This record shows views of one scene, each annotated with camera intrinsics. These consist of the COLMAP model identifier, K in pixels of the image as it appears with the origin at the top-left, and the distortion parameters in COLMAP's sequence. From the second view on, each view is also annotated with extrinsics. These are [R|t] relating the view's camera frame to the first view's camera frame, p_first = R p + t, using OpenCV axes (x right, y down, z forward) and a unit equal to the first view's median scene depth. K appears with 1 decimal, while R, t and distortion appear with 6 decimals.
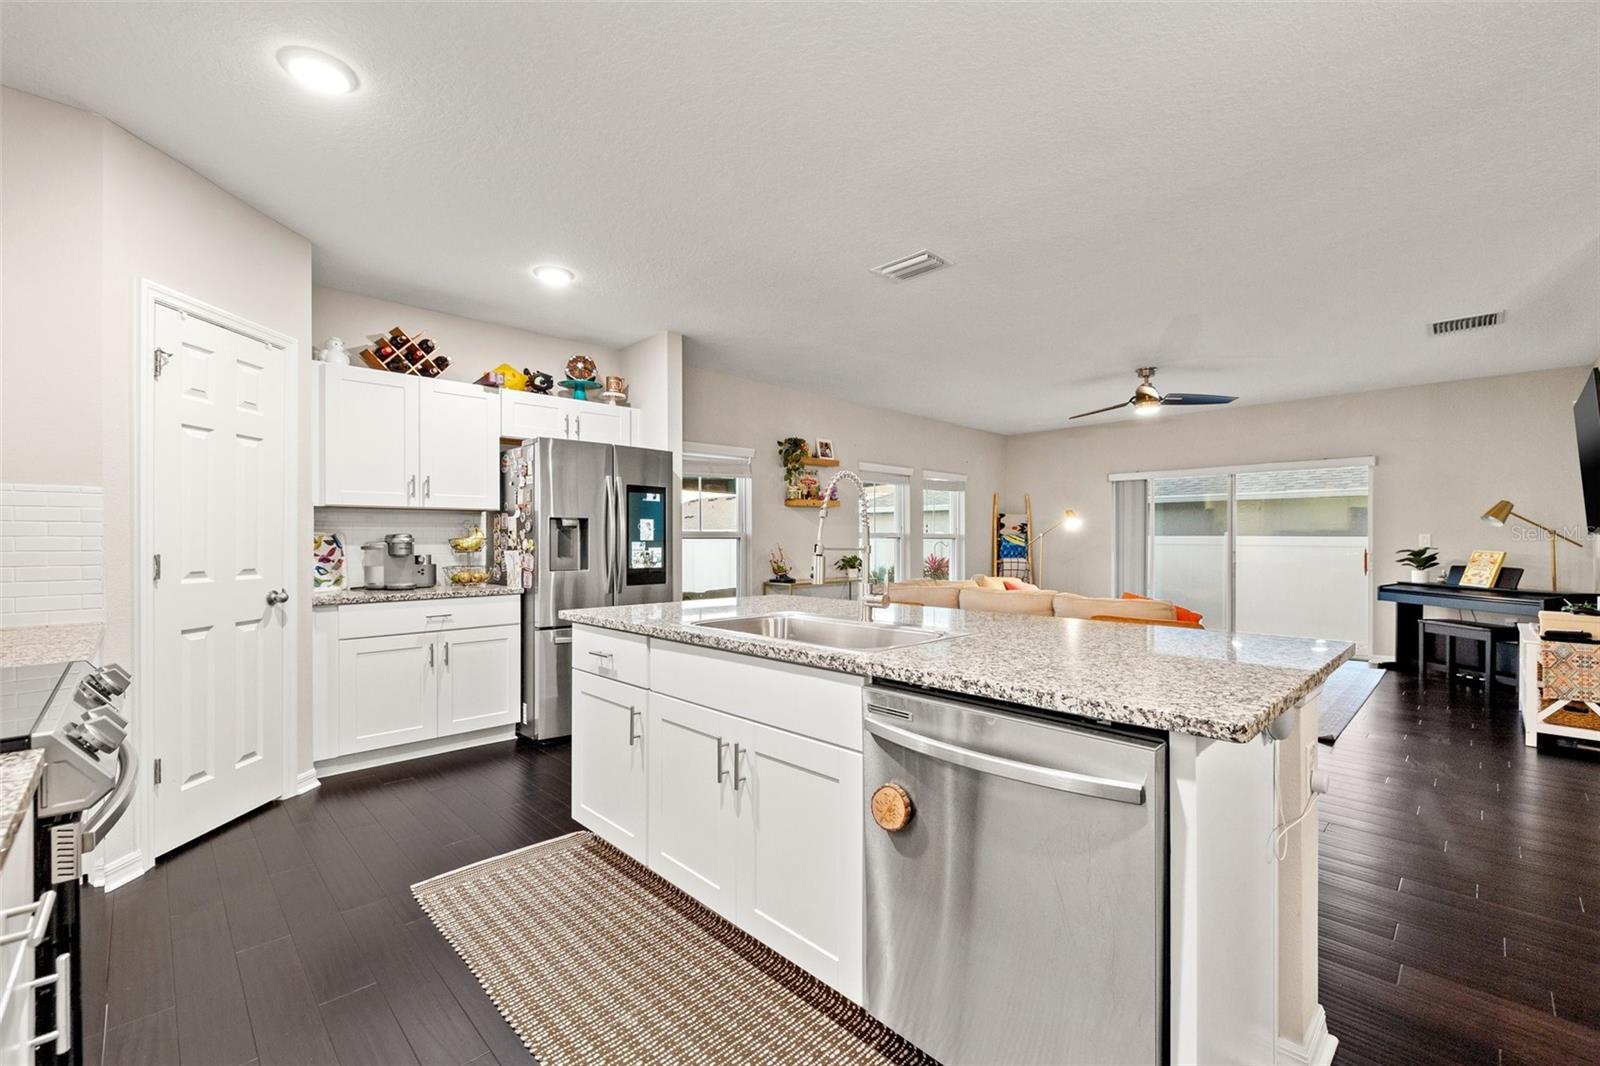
lens RADIAL K [[680.3, 0, 789.3], [0, 680.3, 543.8], [0, 0, 1]] dist [0.002349, 0.000121]
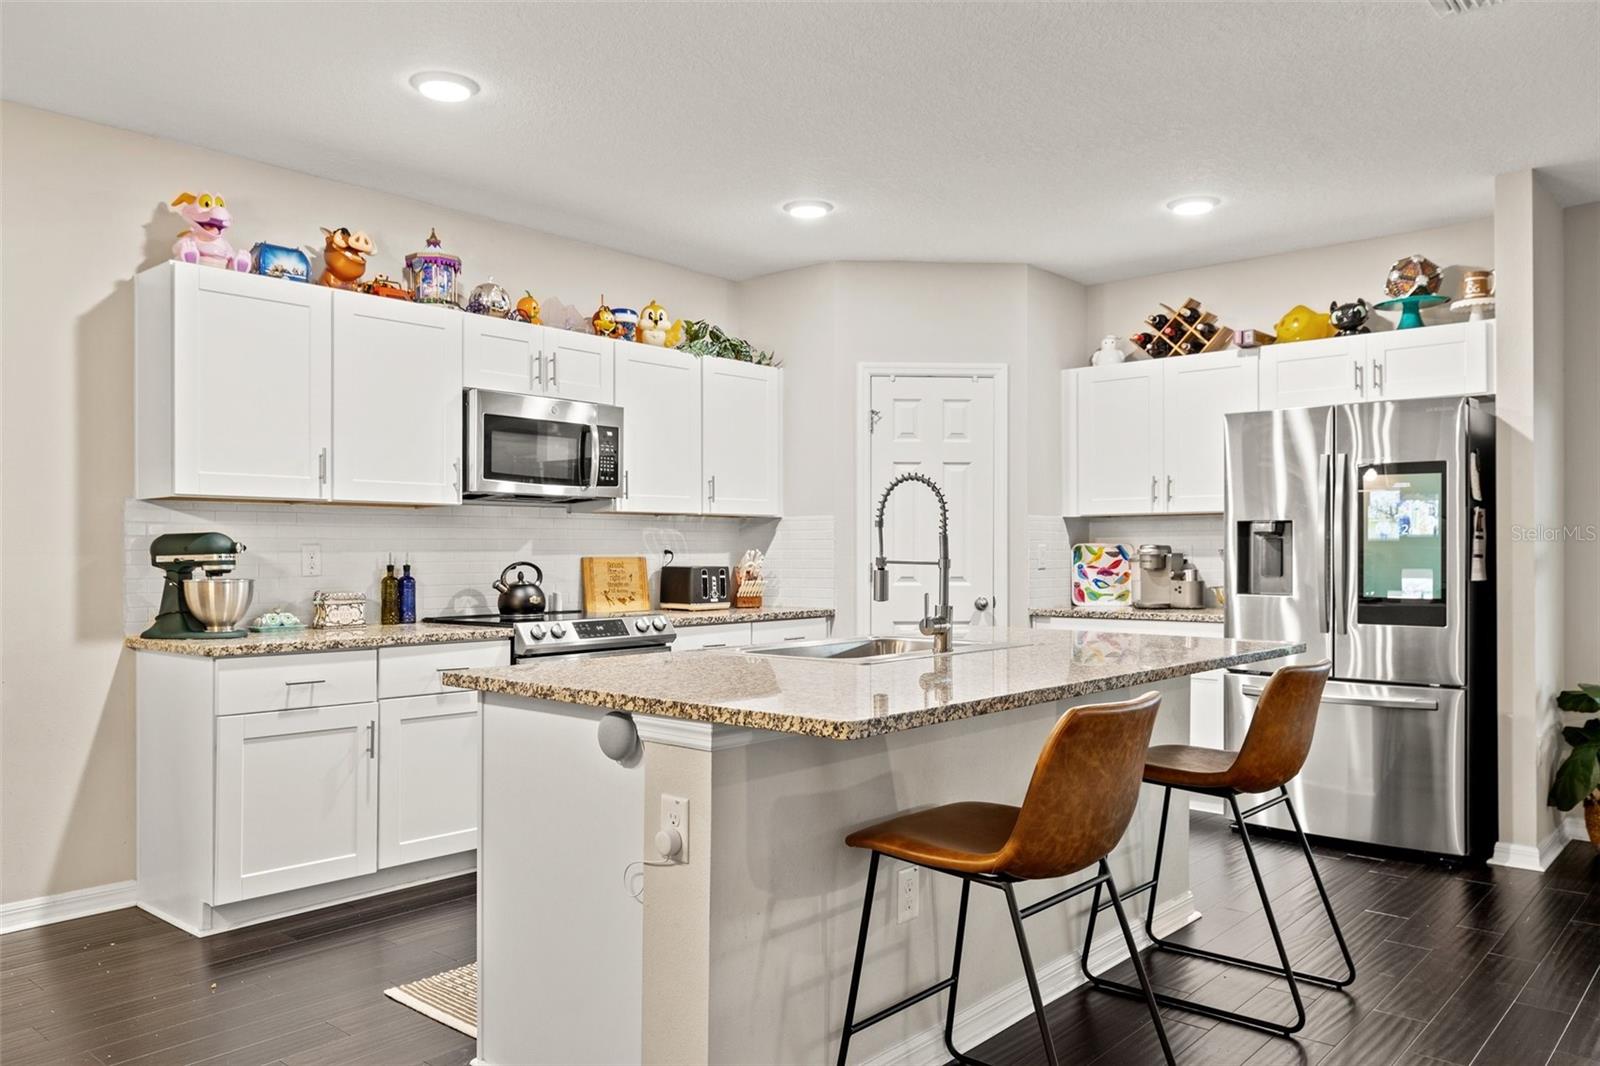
lens RADIAL K [[1172.0, 0, 786.0], [0, 1172.0, 549.3], [0, 0, 1]] dist [0.010647, -0.004643]
pose [[0.082966, -0.001983, -0.996550, 0.611550], [-0.004815, 0.999986, -0.002390, -0.001776], [0.996541, 0.004997, 0.082956, 0.286902]]
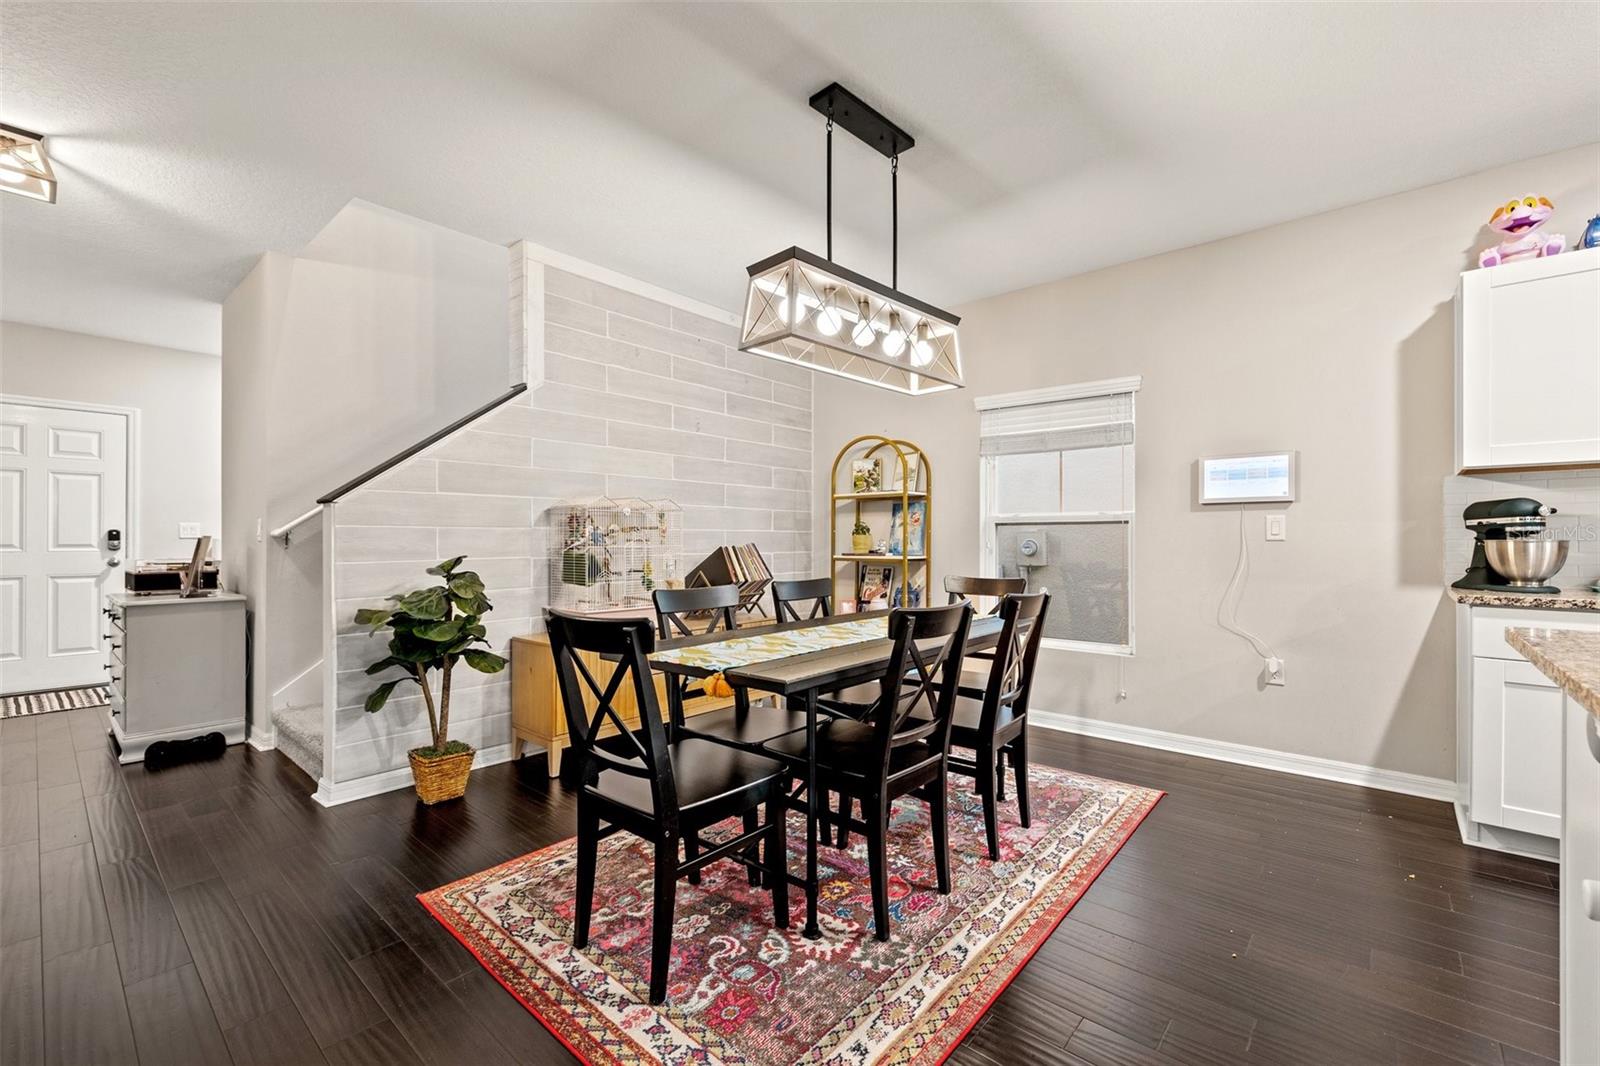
lens RADIAL K [[671.6, 0, 791.2], [0, 671.6, 540.2], [0, 0, 1]] dist [-0.000085, 0.000104]
pose [[-0.996413, -0.000125, -0.084618, 0.407515], [-0.000579, 0.999986, 0.005350, 0.014562], [0.084616, 0.005380, -0.996399, 0.414385]]
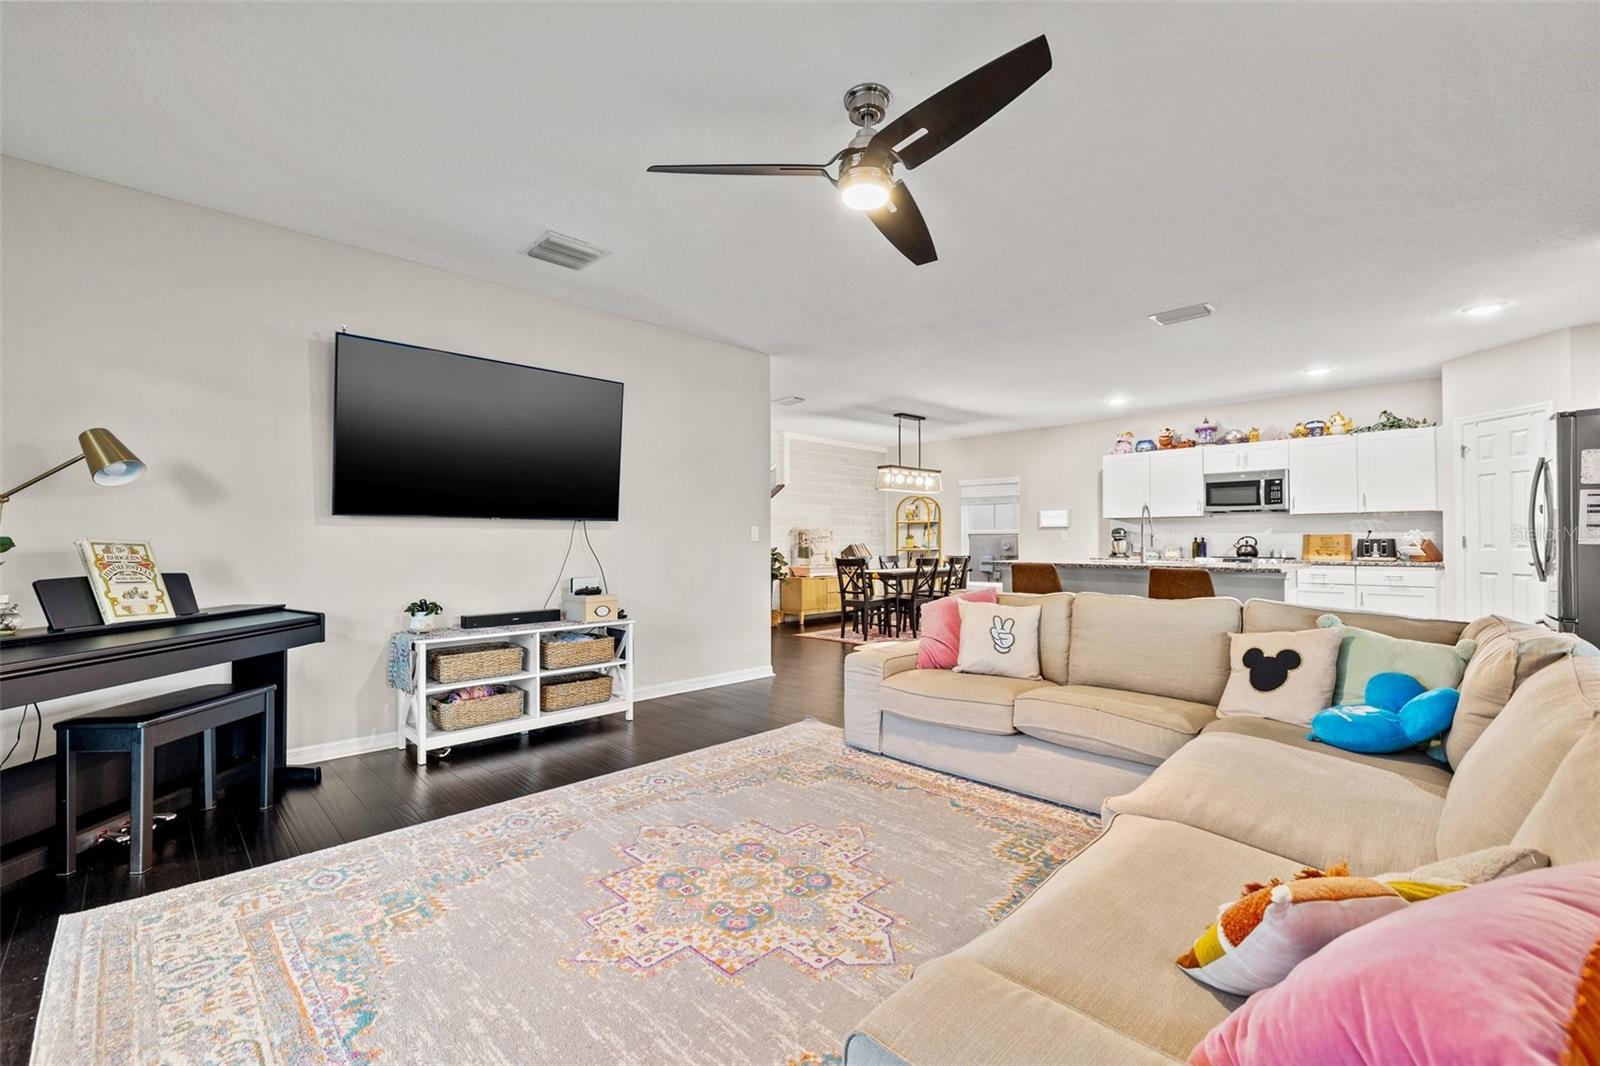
lens RADIAL K [[681.0, 0, 782.3], [0, 681.0, 535.0], [0, 0, 1]] dist [-0.000729, -0.000031]
pose [[-0.999998, 0.000640, 0.001881, 0.597839], [0.000630, 0.999986, -0.005184, 0.010257], [-0.001884, -0.005182, -0.999985, 1.466699]]
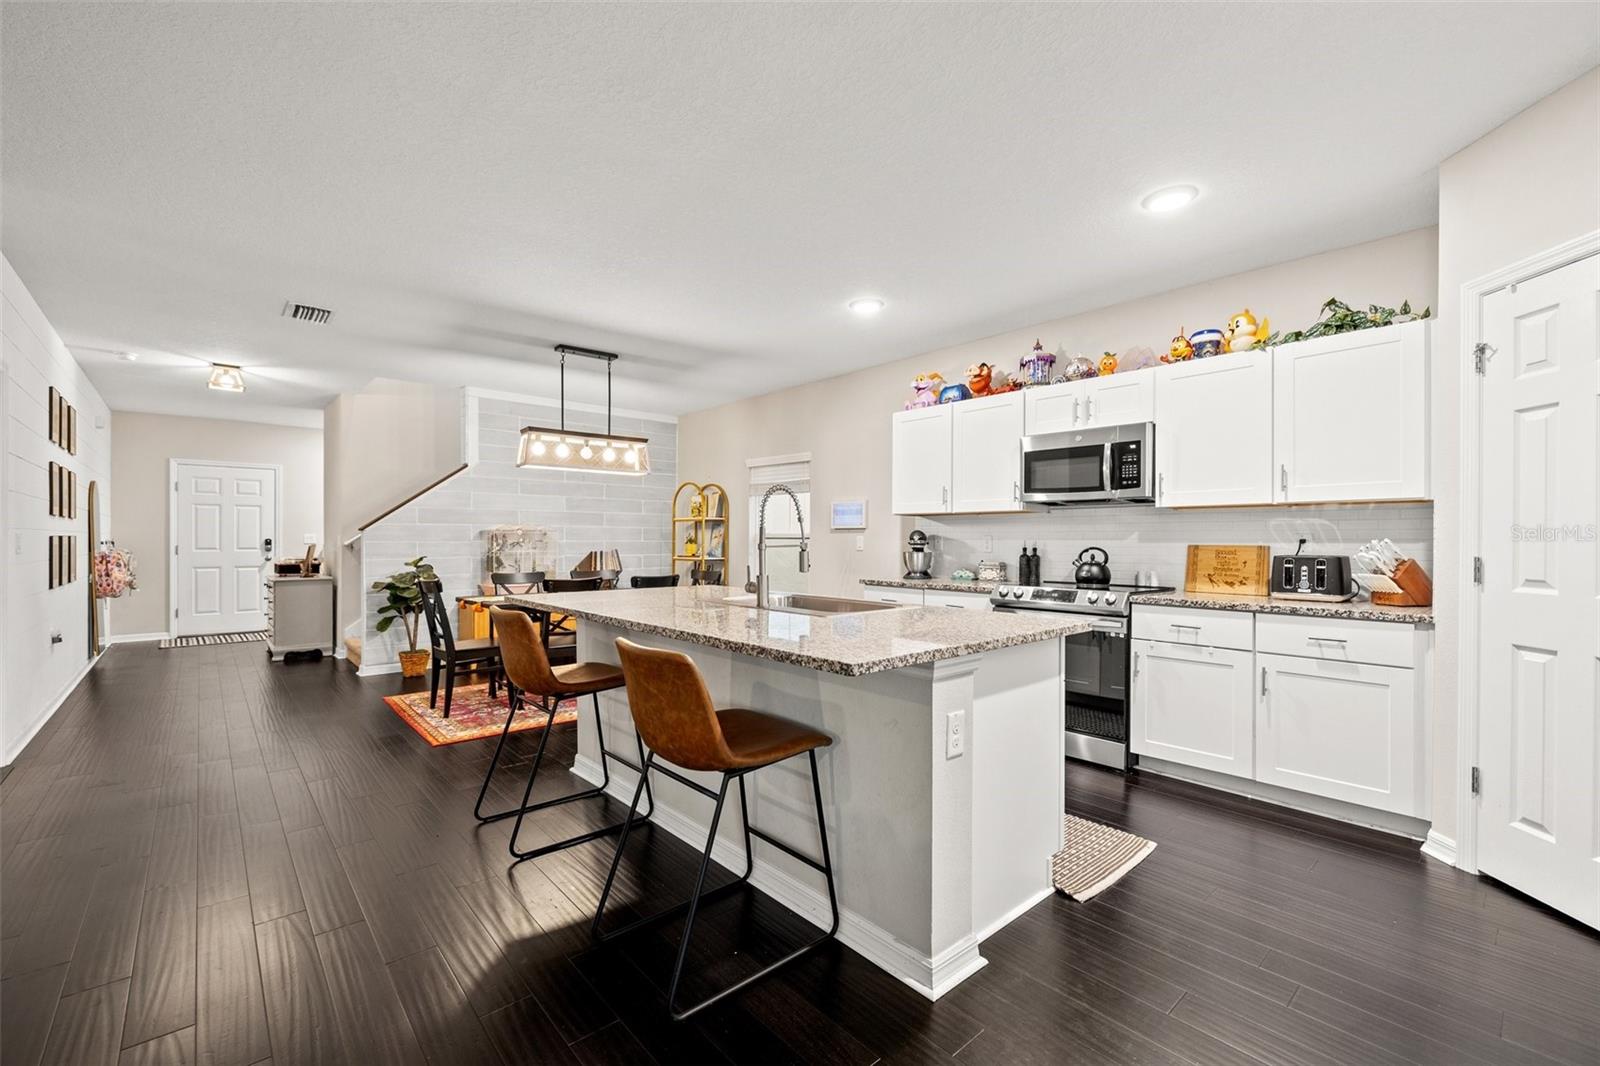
lens RADIAL K [[680.3, 0, 789.3], [0, 680.3, 543.8], [0, 0, 1]] dist [0.002349, 0.000121]
pose [[-0.998849, -0.003373, 0.047846, 0.000386], [-0.002755, 0.999912, 0.012960, -0.005573], [-0.047885, 0.012813, -0.998771, 0.904743]]
